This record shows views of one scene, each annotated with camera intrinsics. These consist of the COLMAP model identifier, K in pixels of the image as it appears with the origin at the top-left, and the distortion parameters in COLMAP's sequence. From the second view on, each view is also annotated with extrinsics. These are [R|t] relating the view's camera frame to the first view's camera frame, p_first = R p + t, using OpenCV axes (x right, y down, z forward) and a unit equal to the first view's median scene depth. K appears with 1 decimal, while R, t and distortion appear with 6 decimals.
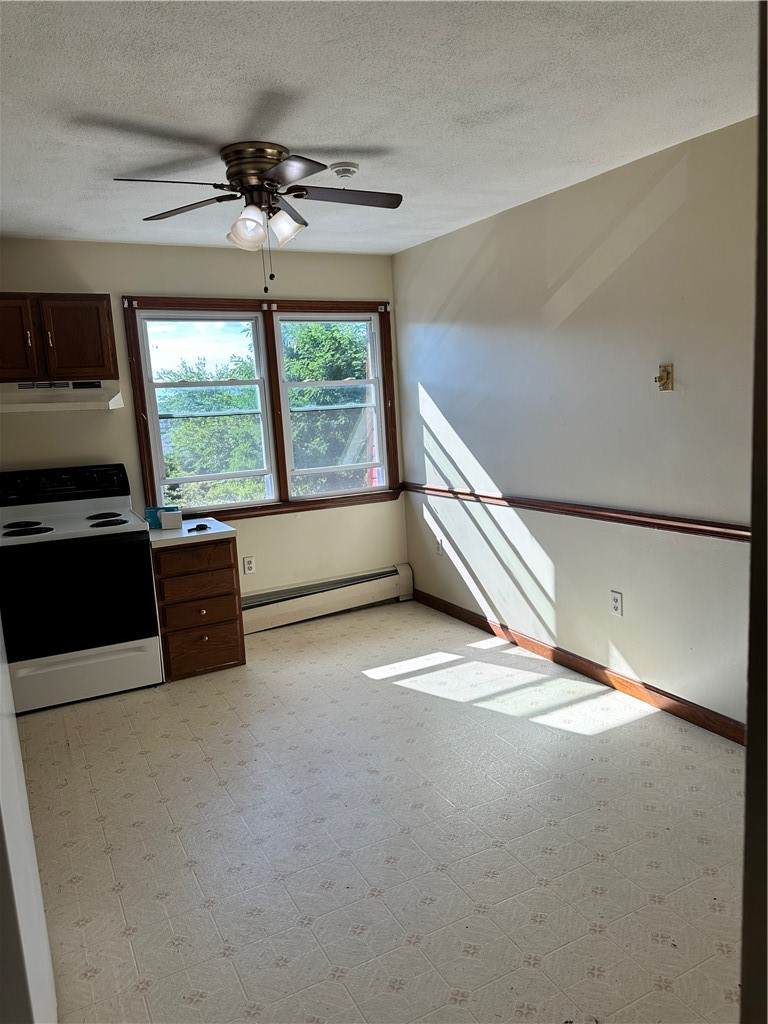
lens RADIAL K [[722.8, 0, 381.4], [0, 722.8, 514.3], [0, 0, 1]] dist [0.105959, -0.205600]
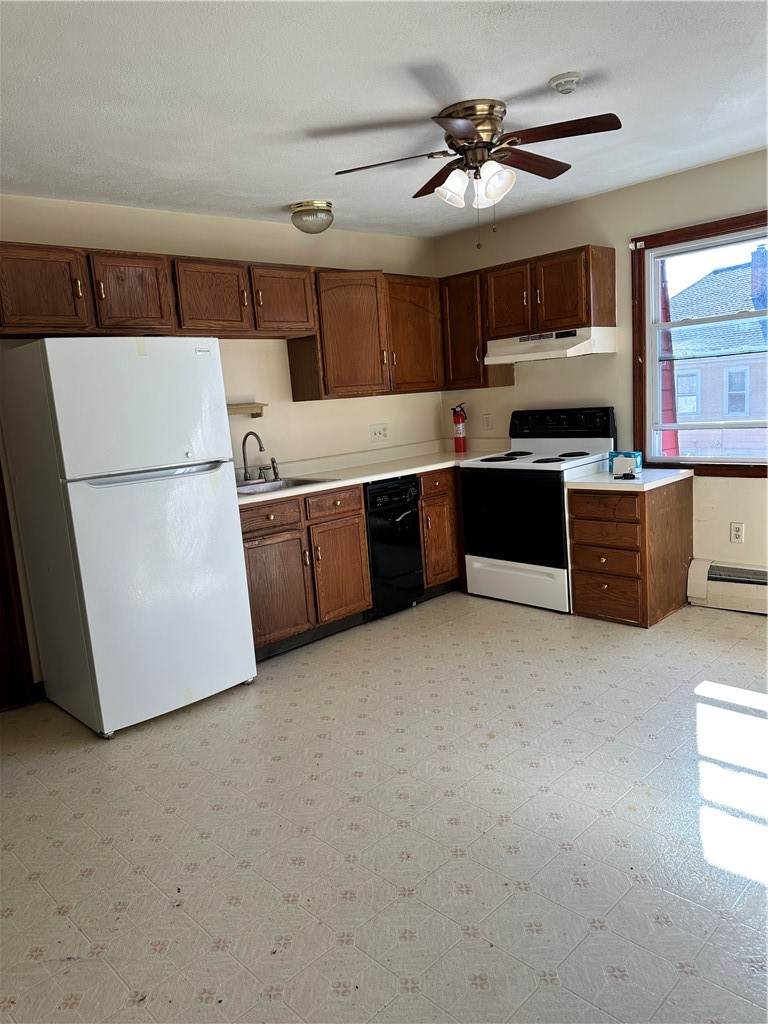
lens RADIAL K [[722.8, 0, 381.4], [0, 722.8, 514.3], [0, 0, 1]] dist [0.105959, -0.205600]
pose [[0.280841, 0.186594, -0.941441, 0.618874], [-0.092918, 0.981597, 0.166834, -0.068069], [0.955246, 0.040623, 0.293011, 0.422881]]
